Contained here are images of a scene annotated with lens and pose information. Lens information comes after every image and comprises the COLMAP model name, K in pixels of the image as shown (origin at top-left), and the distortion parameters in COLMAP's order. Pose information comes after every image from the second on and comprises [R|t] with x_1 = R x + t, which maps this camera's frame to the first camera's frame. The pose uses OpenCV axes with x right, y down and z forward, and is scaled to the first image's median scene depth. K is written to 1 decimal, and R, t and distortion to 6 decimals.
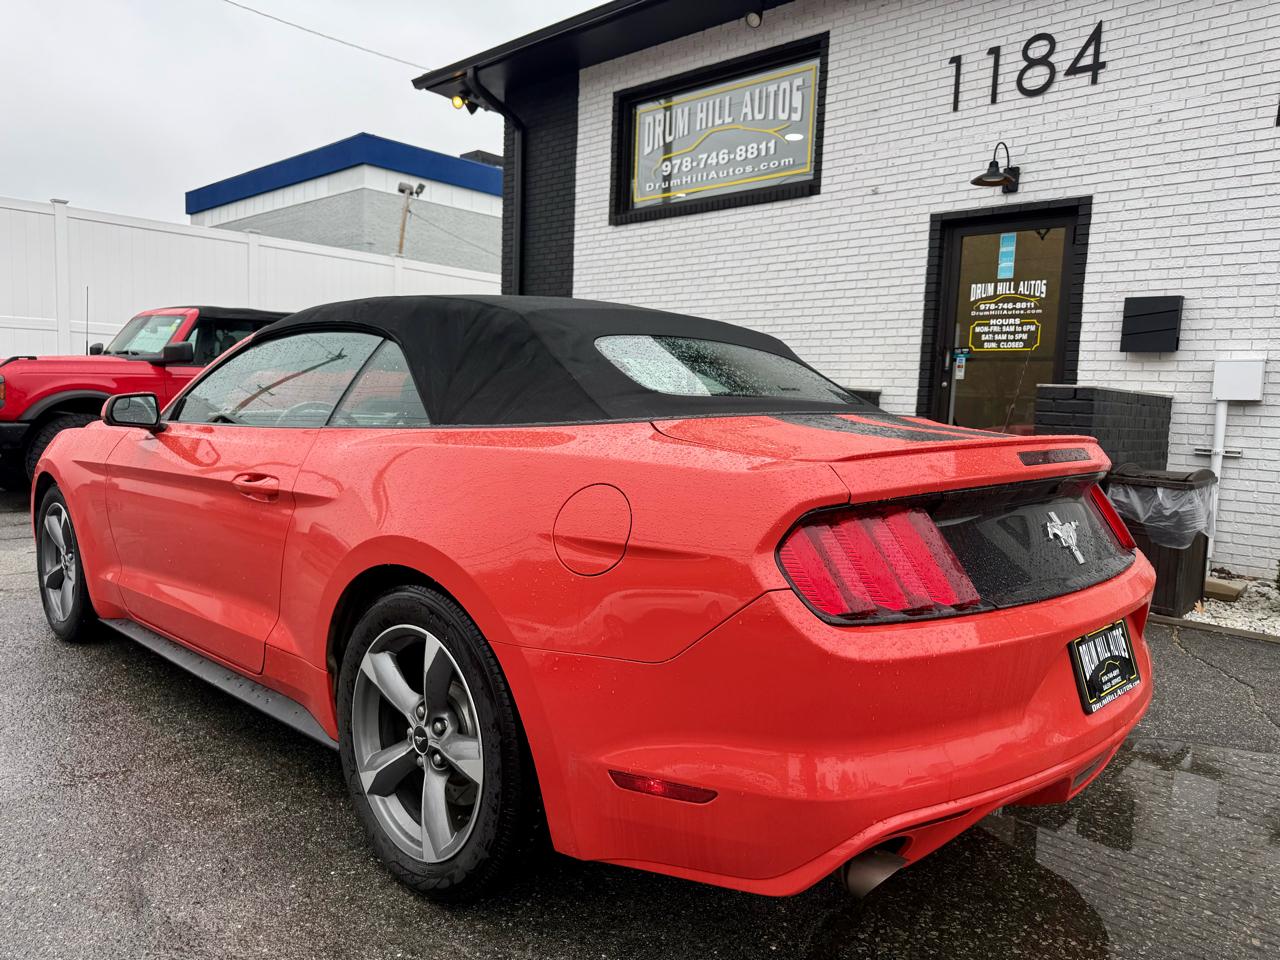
lens RADIAL K [[922.1, 0, 642.5], [0, 922.1, 485.6], [0, 0, 1]] dist [0.002494, -0.011273]
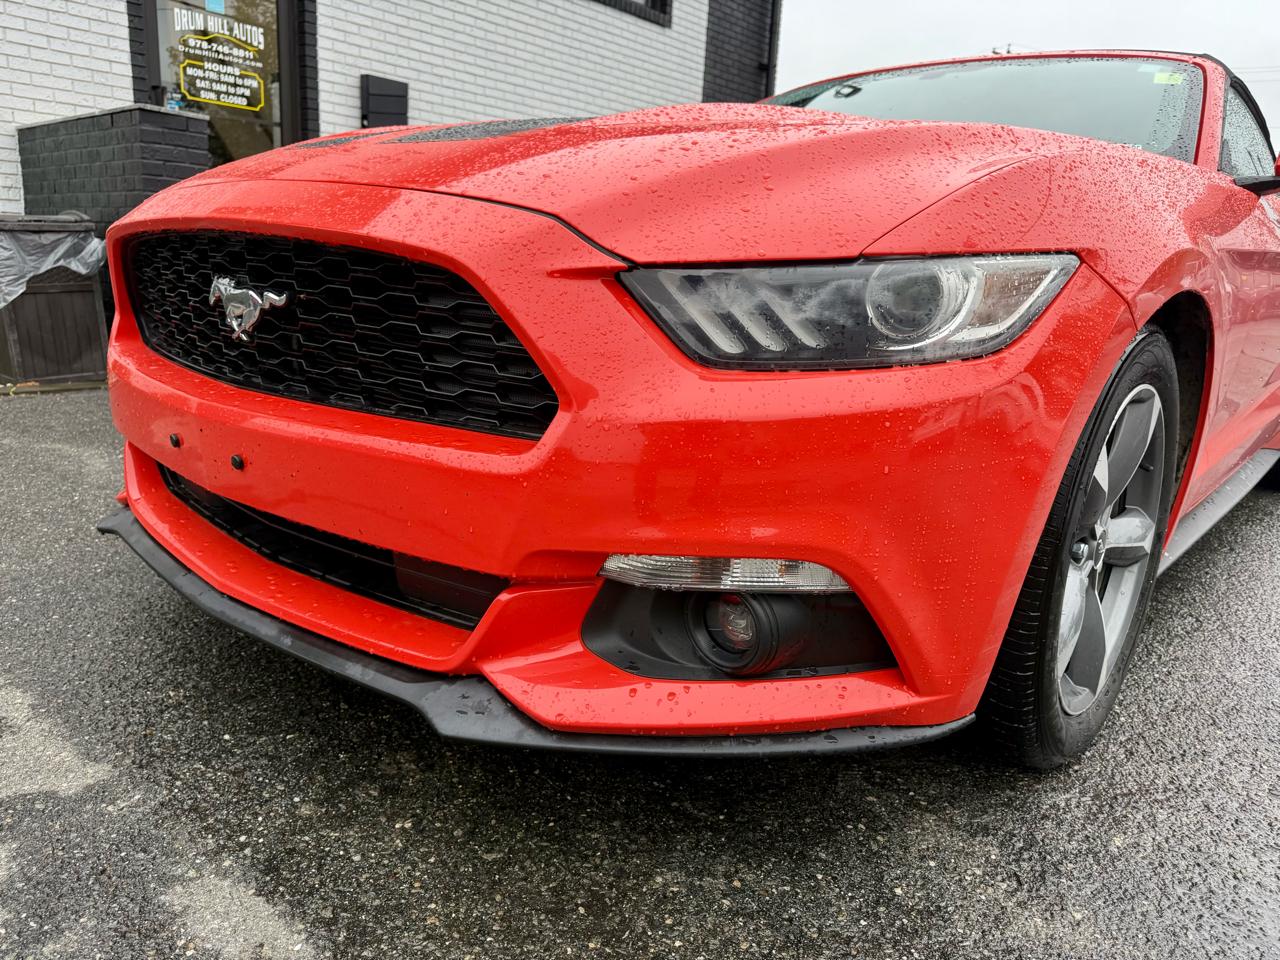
lens RADIAL K [[932.6, 0, 637.0], [0, 932.6, 483.2], [0, 0, 1]] dist [-0.002456, 0.001655]
pose [[-0.032026, -0.259514, 0.965208, -0.554358], [0.032662, 0.964916, 0.260520, -0.022622], [-0.998953, 0.039869, -0.022427, 0.675635]]
